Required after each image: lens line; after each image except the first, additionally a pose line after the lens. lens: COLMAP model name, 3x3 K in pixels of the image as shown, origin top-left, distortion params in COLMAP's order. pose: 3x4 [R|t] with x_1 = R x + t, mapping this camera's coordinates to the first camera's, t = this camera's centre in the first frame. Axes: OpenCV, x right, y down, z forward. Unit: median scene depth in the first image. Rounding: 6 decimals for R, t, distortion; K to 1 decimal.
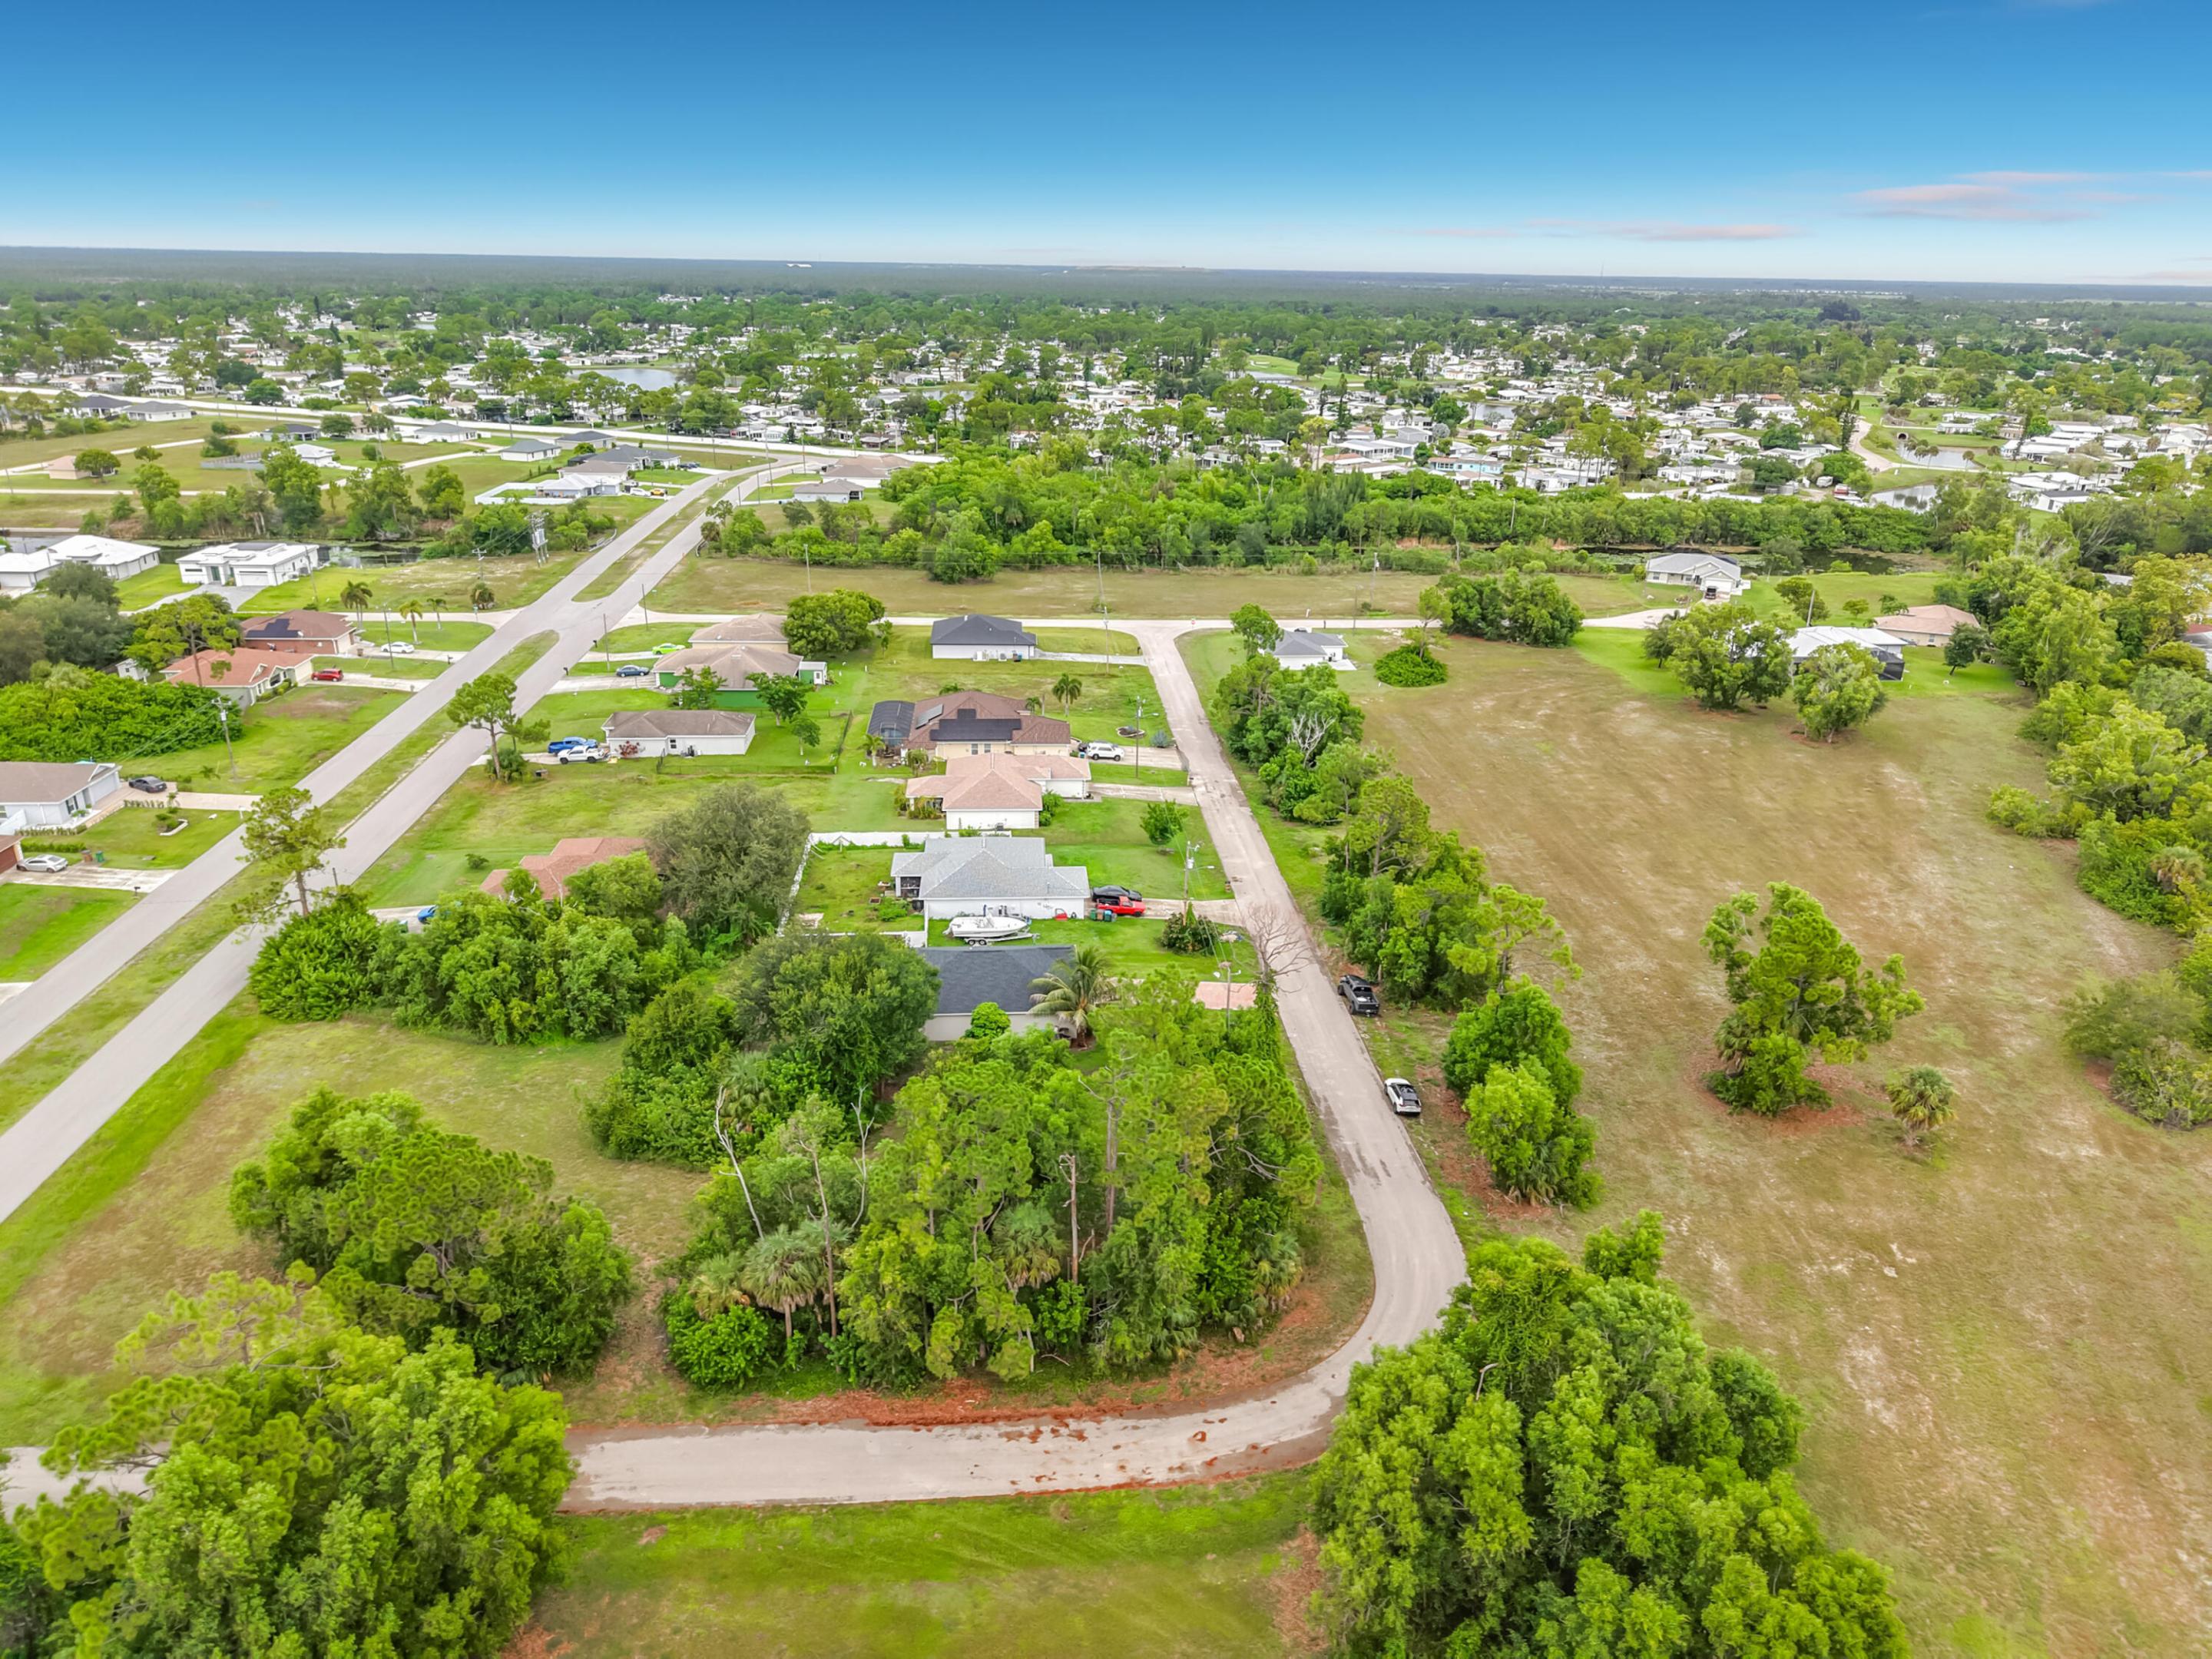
lens RADIAL K [[1471.2, 0, 1104.7], [0, 1471.2, 837.2], [0, 0, 1]] dist [0.045769, -0.053218]
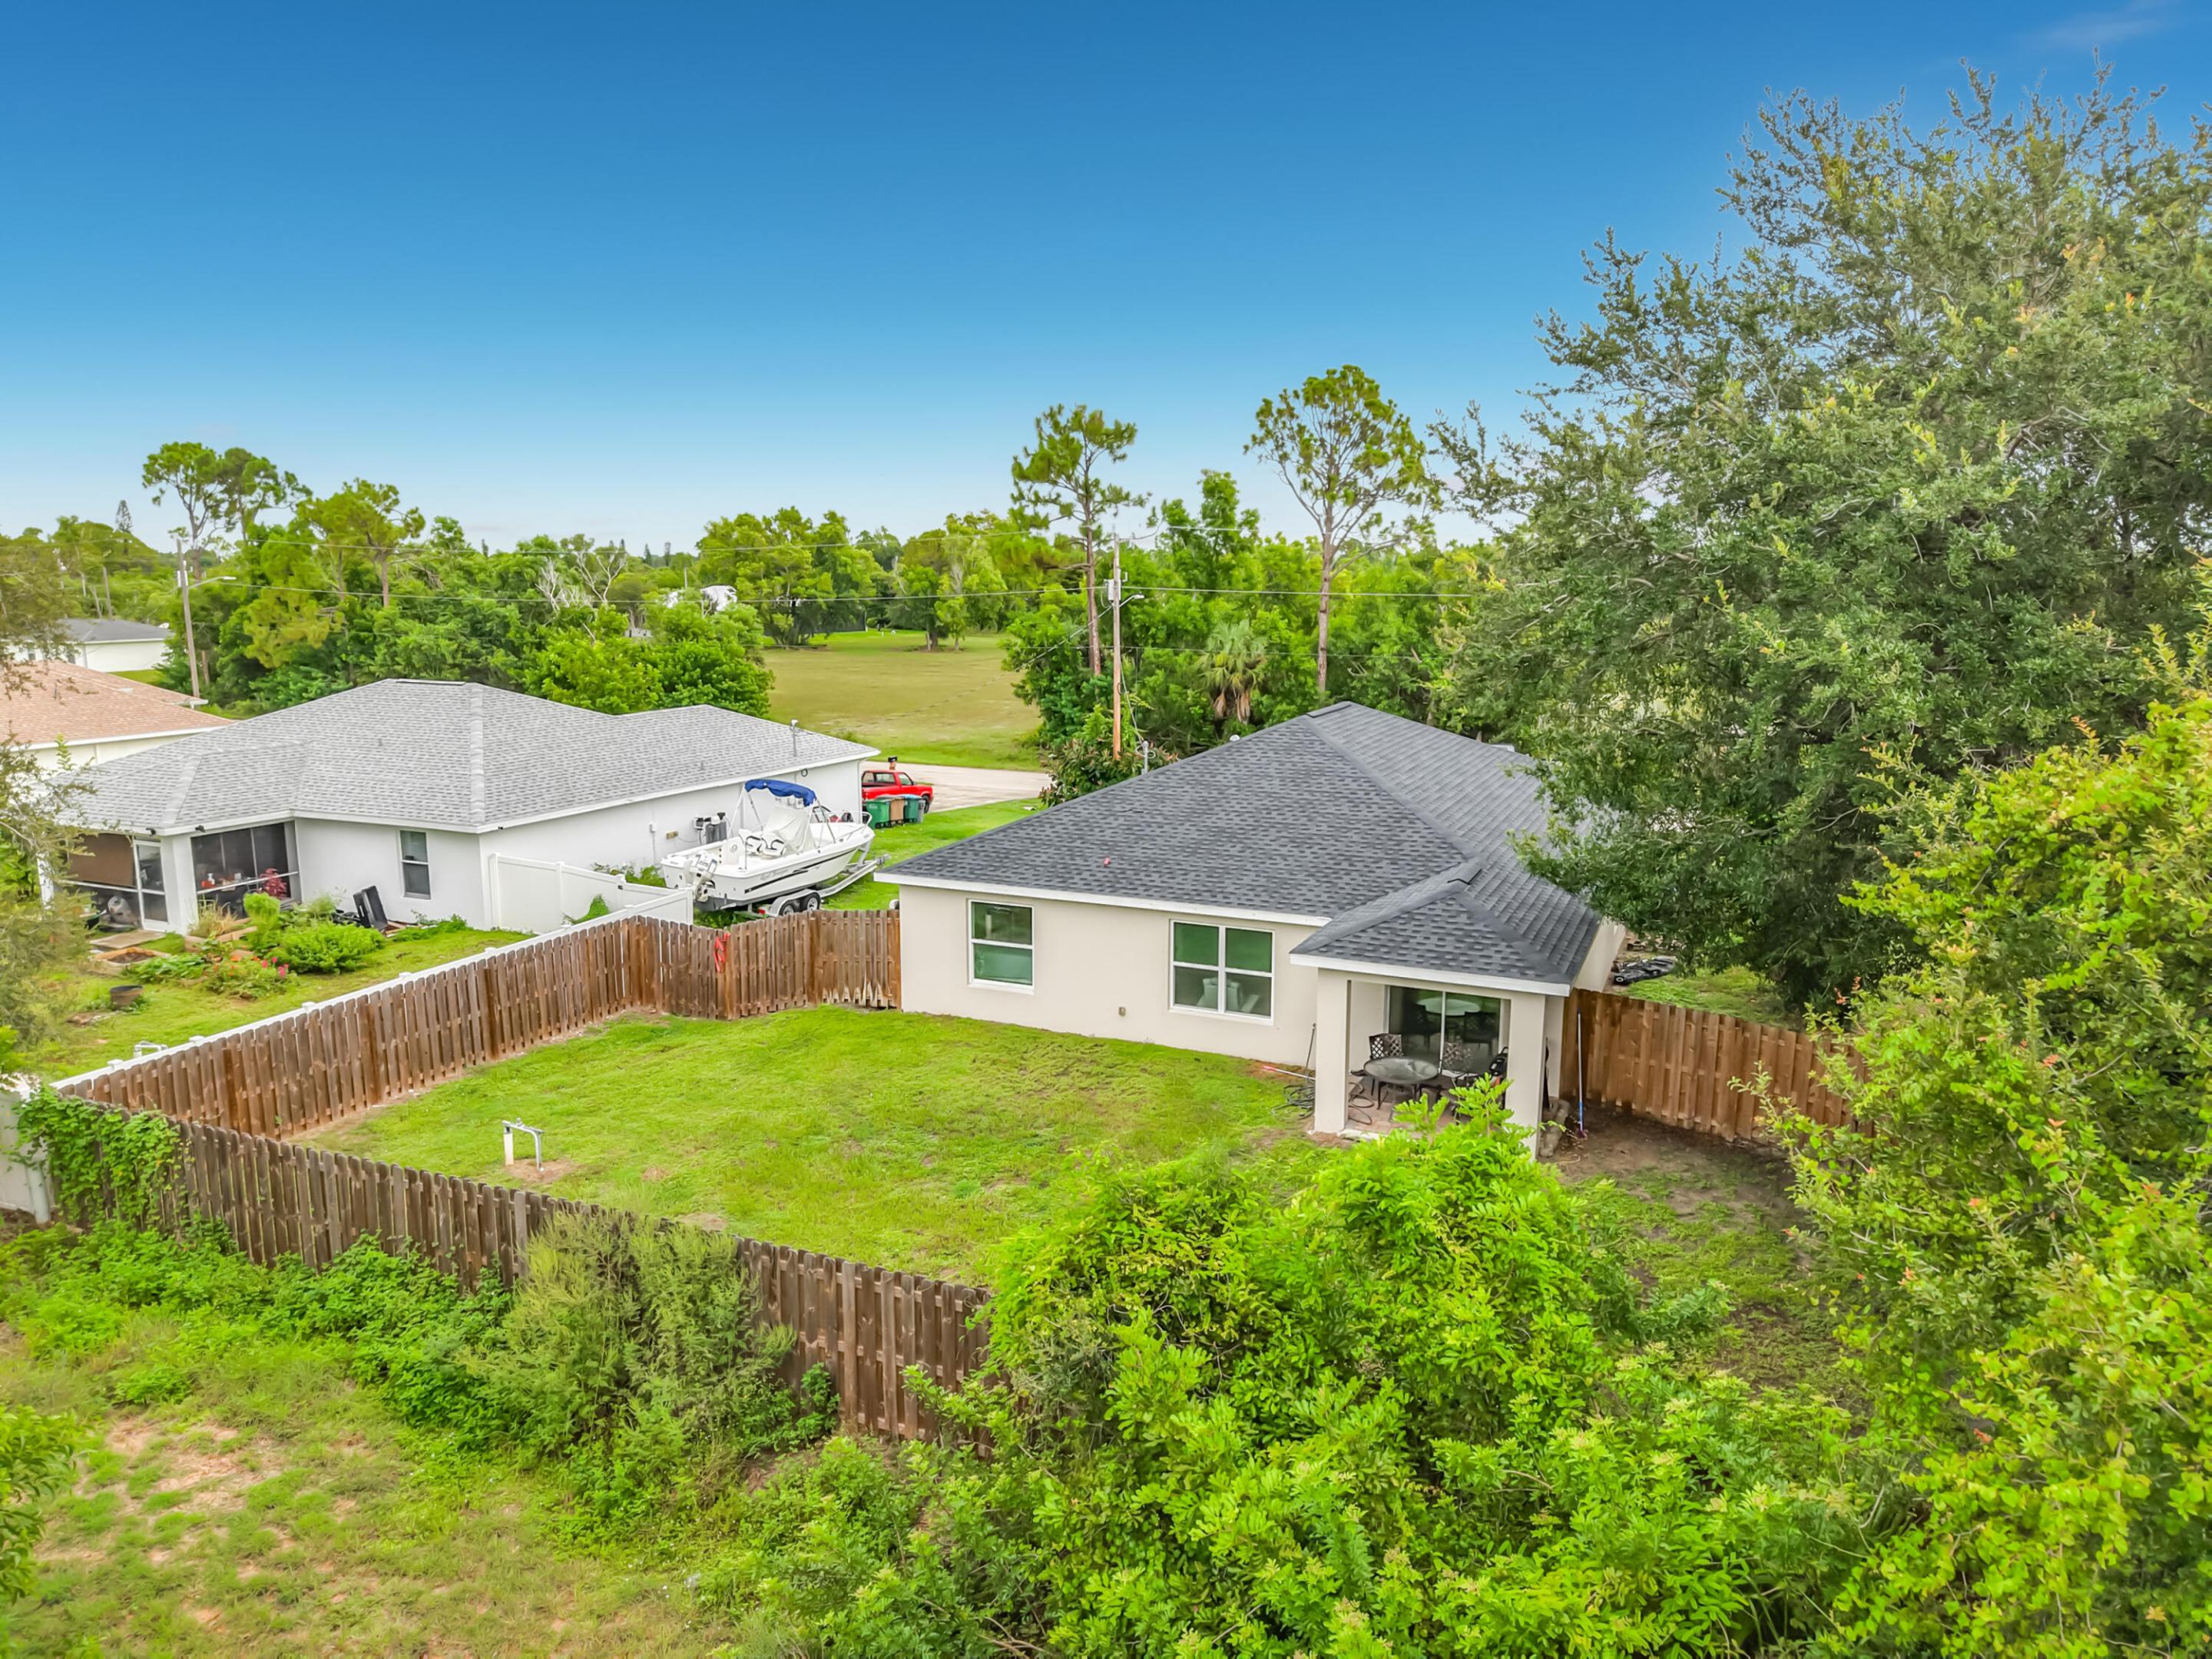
lens RADIAL K [[1458.8, 0, 1110.3], [0, 1458.8, 848.9], [0, 0, 1]] dist [0.104476, -0.184766]
pose [[0.459322, -0.174751, 0.870911, -0.212836], [0.320346, 0.947066, 0.021080, 0.054652], [-0.828494, 0.269310, 0.490989, 0.608565]]
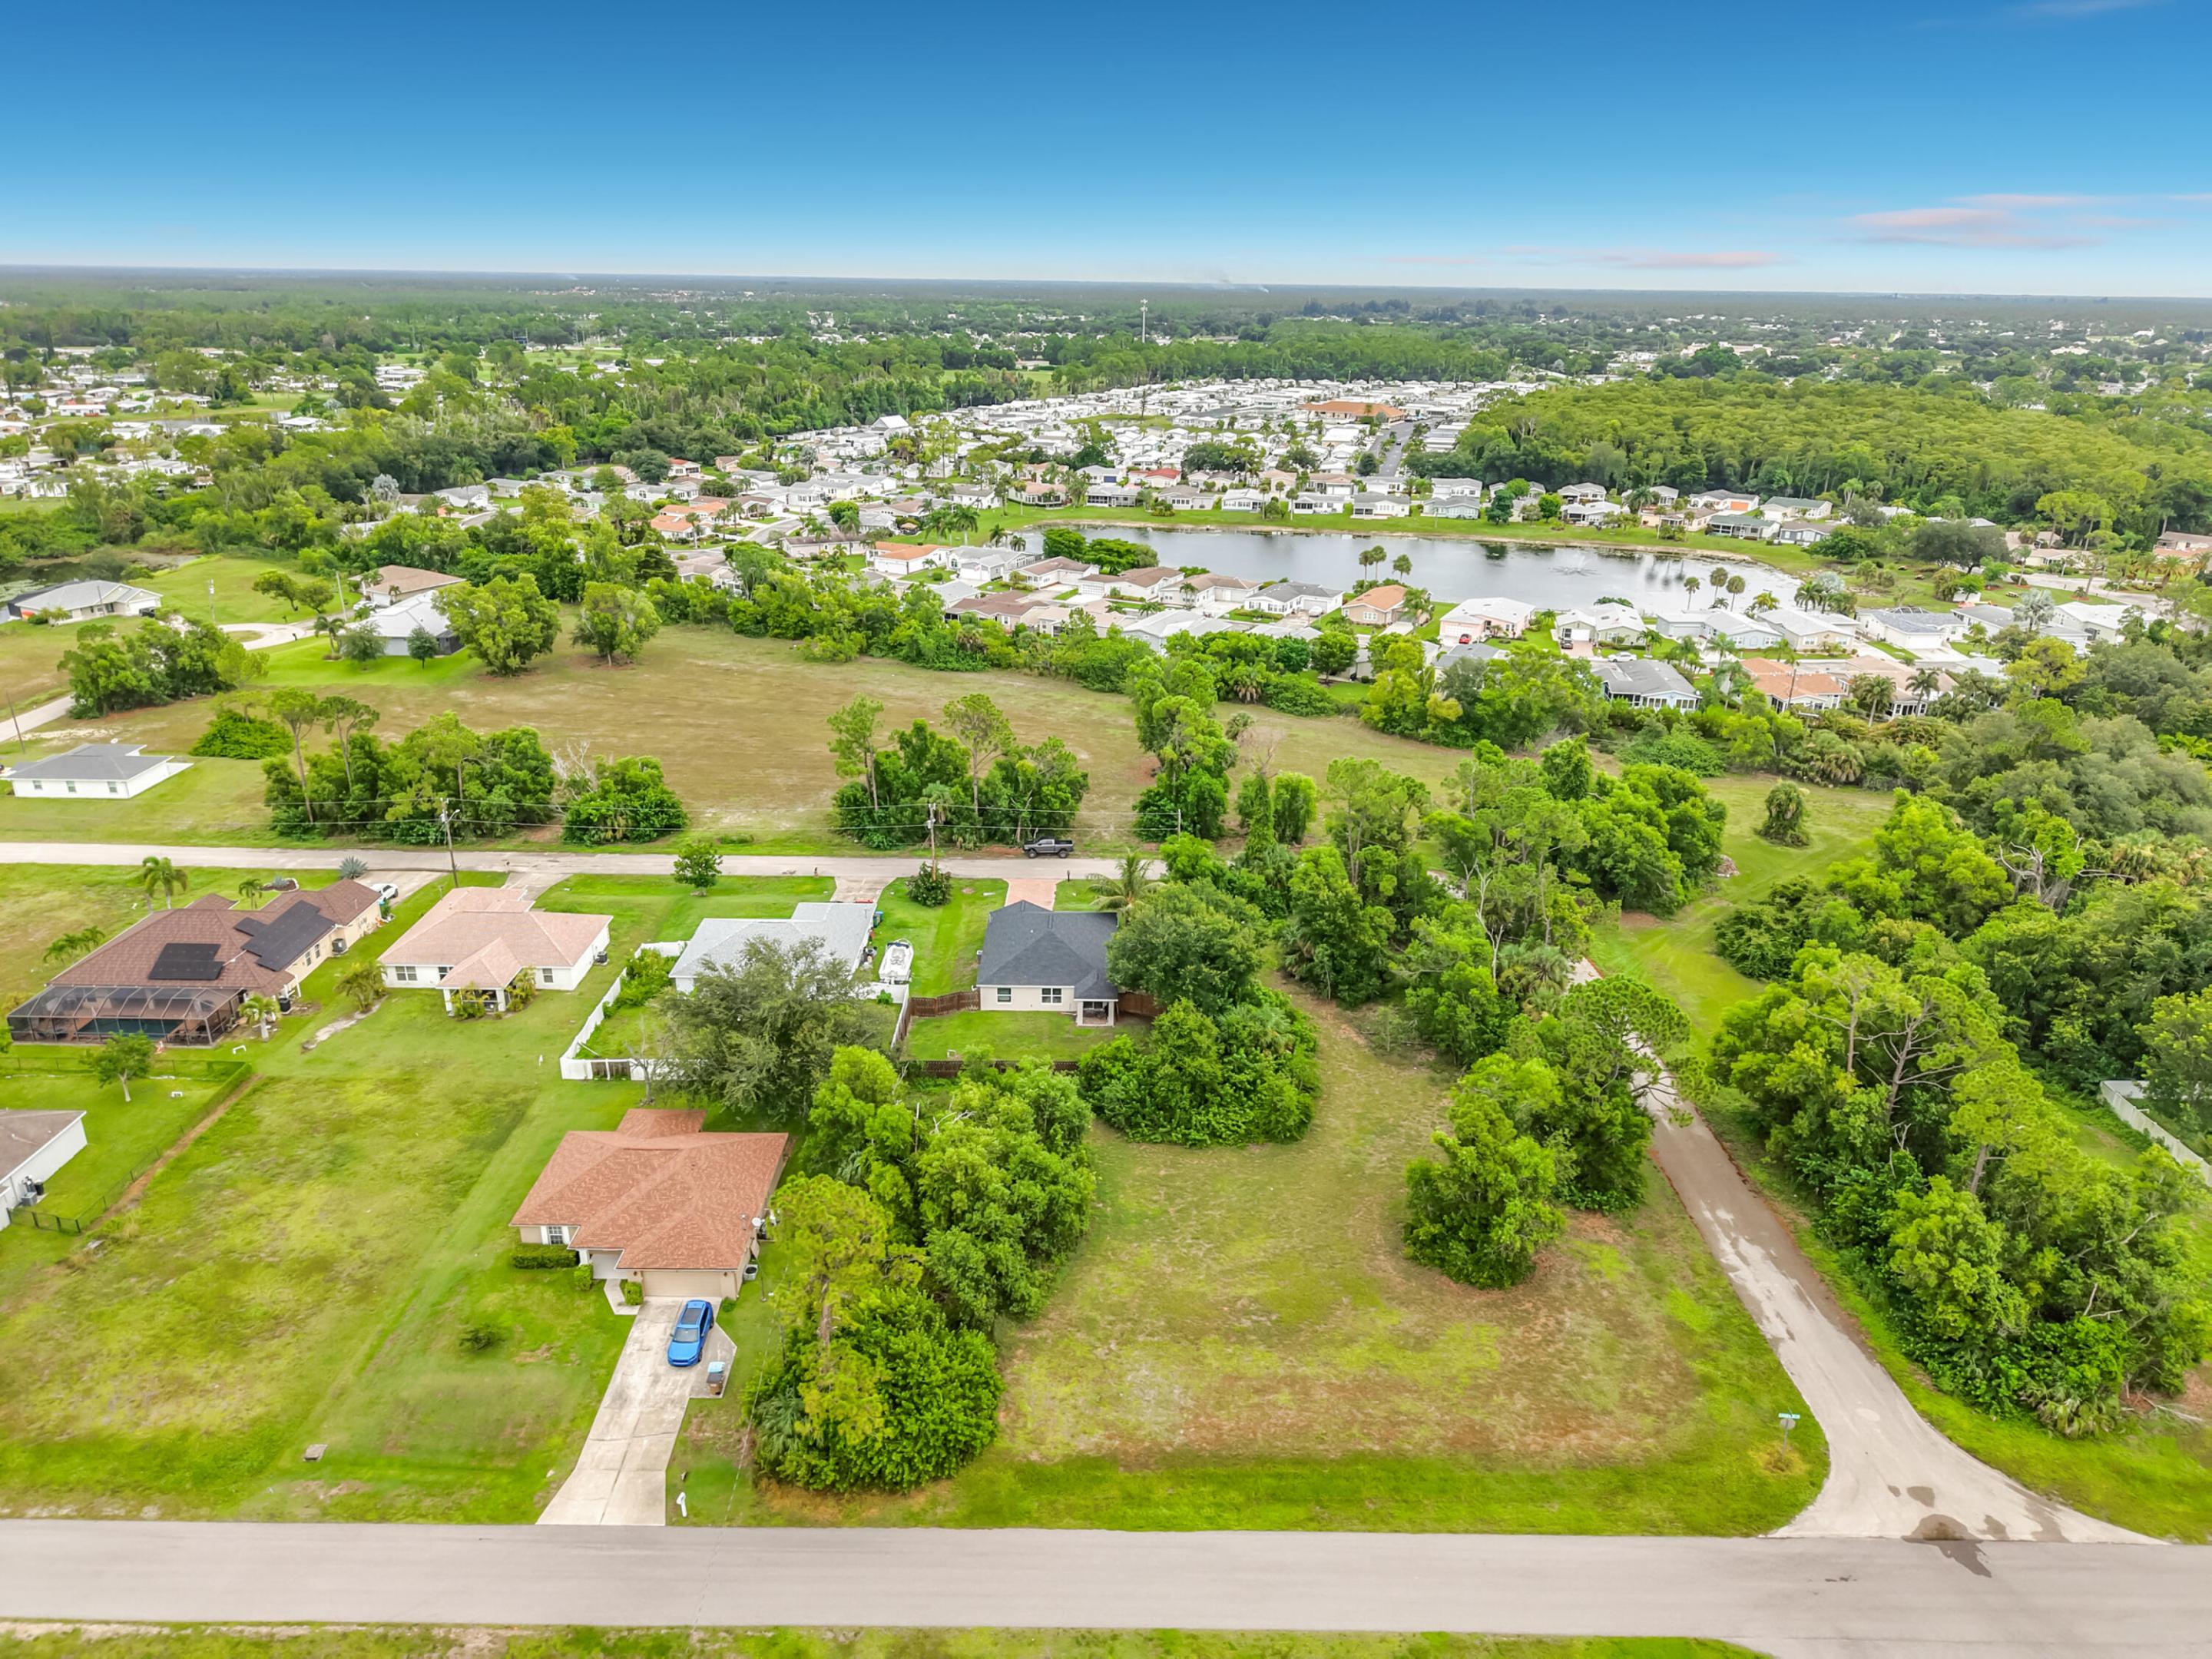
lens RADIAL K [[1458.8, 0, 1110.3], [0, 1458.8, 848.9], [0, 0, 1]] dist [0.104476, -0.184766]
pose [[0.064393, -0.375288, 0.924669, -0.706473], [0.346929, 0.877214, 0.331868, -0.209393], [-0.935678, 0.299424, 0.186685, 0.491883]]
